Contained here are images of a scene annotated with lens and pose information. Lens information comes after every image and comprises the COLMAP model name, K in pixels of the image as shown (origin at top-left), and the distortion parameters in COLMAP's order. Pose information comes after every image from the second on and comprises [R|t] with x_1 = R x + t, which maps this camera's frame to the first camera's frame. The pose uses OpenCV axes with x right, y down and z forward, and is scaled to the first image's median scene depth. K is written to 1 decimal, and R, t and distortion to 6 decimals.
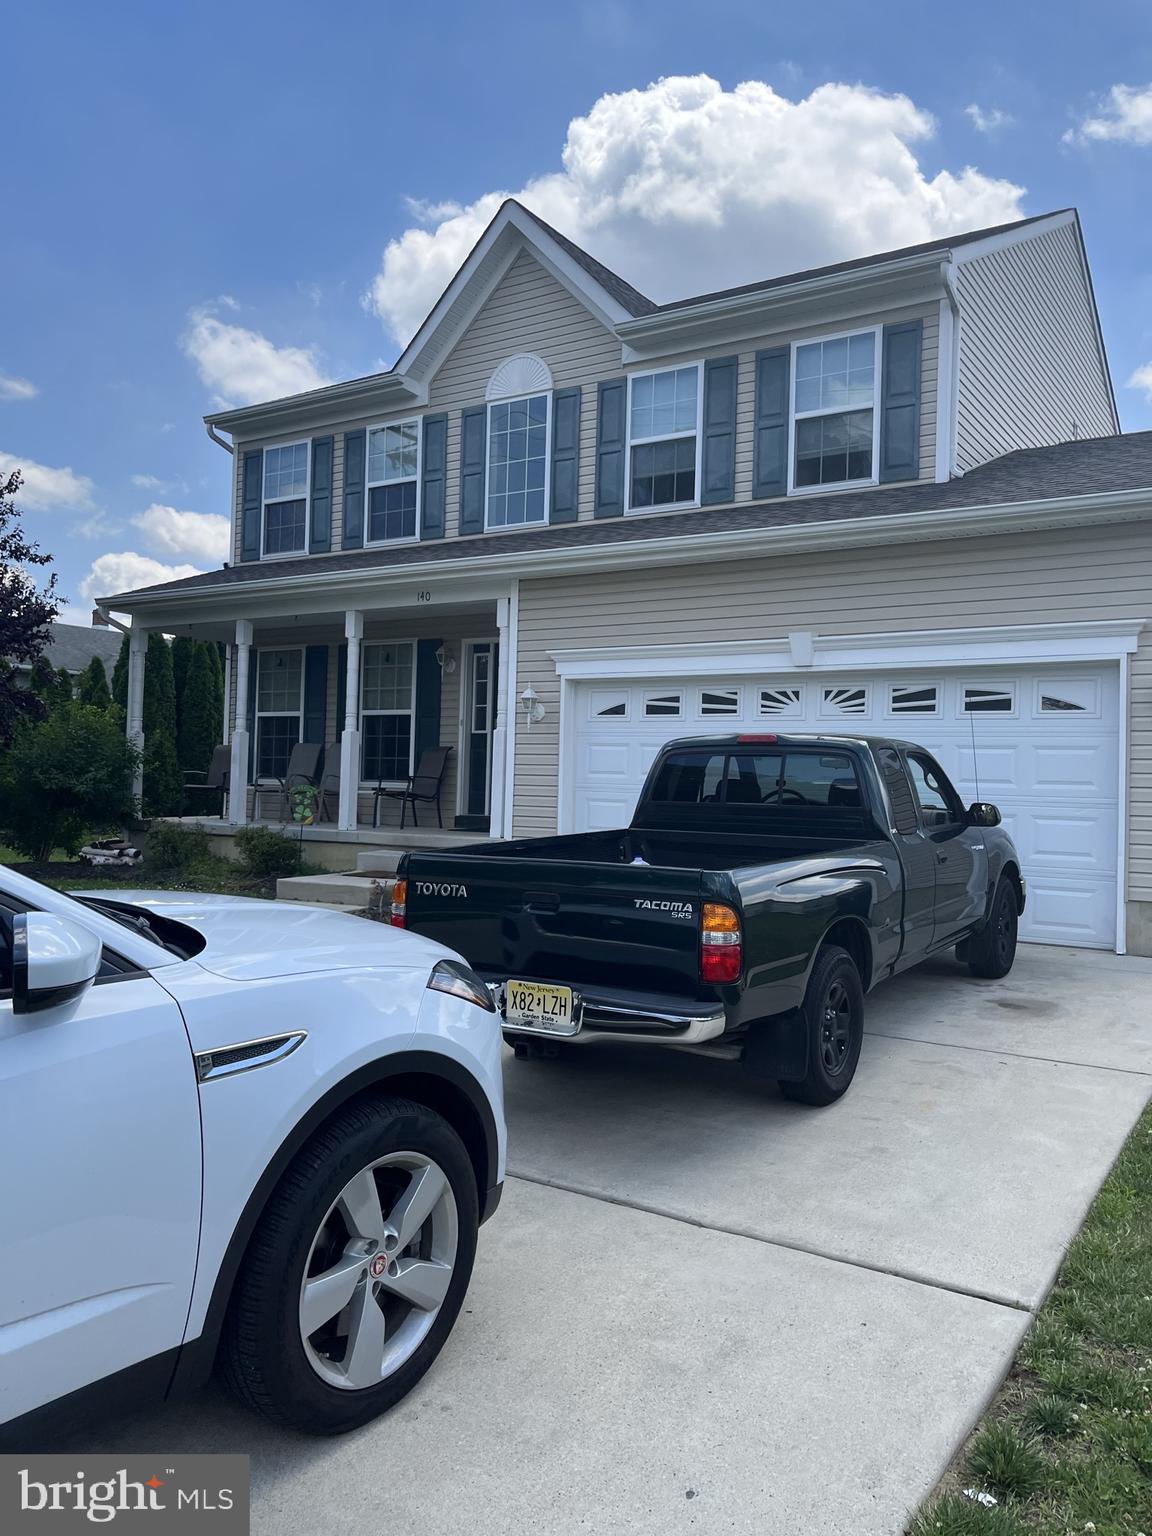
lens RADIAL K [[1174.2, 0, 567.1], [0, 1174.2, 768.3], [0, 0, 1]] dist [0.034236, -0.004281]
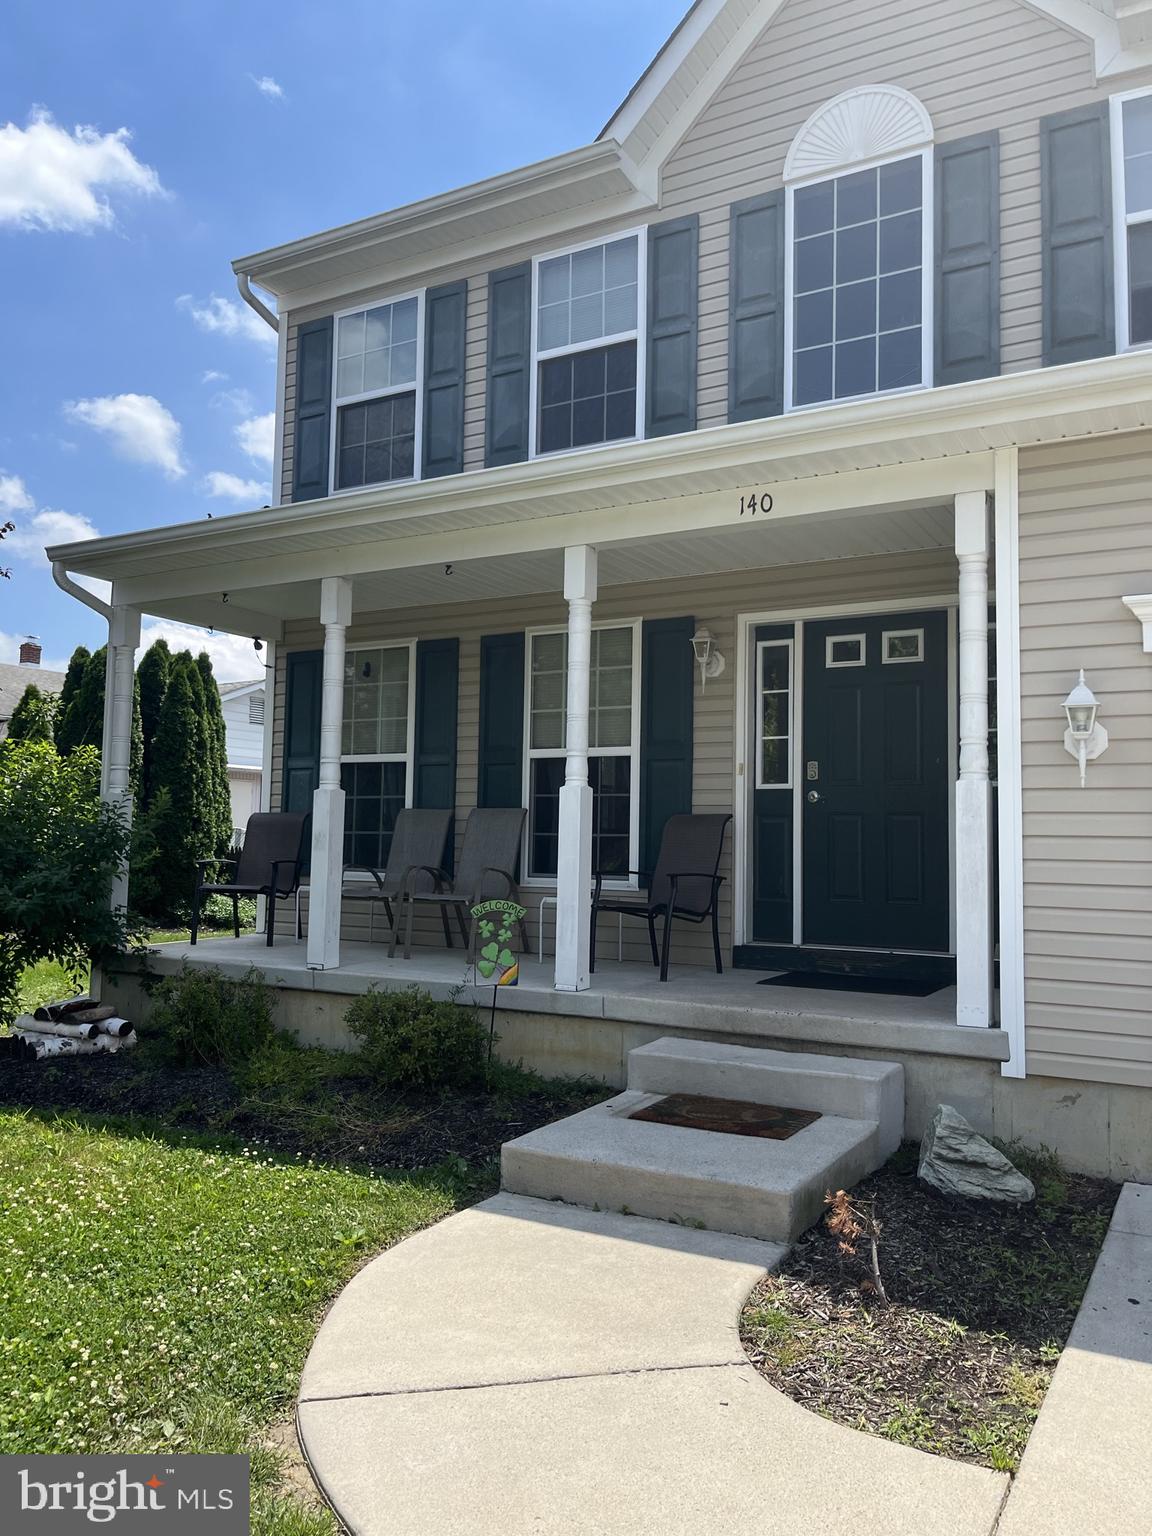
lens RADIAL K [[1159.5, 0, 575.5], [0, 1159.5, 759.4], [0, 0, 1]] dist [0.053015, -0.085544]
pose [[0.997711, -0.009532, 0.066954, -0.201160], [0.013094, 0.998510, -0.052973, -0.015749], [-0.066349, 0.053729, 0.996349, 0.471277]]
